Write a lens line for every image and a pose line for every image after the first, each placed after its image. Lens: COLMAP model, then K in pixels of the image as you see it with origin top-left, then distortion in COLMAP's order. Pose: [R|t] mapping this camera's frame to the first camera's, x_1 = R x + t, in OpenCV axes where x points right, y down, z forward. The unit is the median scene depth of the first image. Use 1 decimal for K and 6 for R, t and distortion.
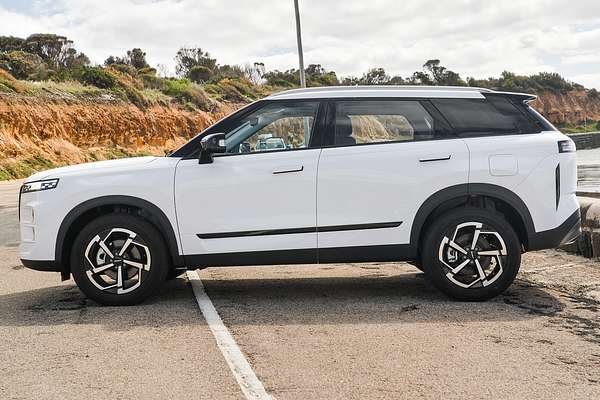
lens RADIAL K [[821.0, 0, 300.1], [0, 821.0, 200.2], [0, 0, 1]] dist [0.031640, 0.000000]
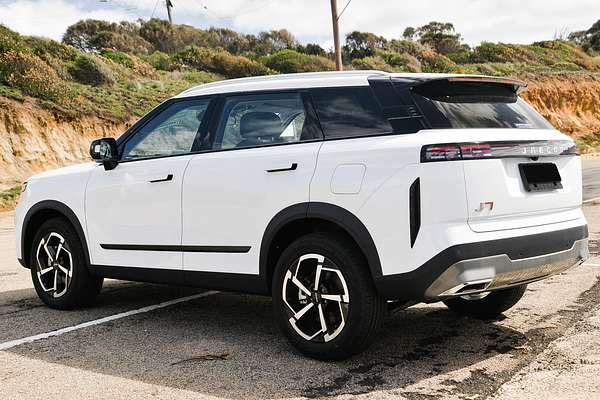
lens RADIAL K [[821.0, 0, 299.6], [0, 821.0, 199.5], [0, 0, 1]] dist [0.031640, 0.000000]
pose [[0.785925, 0.035655, -0.617293, 0.655119], [-0.018641, 0.999249, 0.033984, -0.047655], [0.618041, -0.015202, 0.785999, 0.403630]]
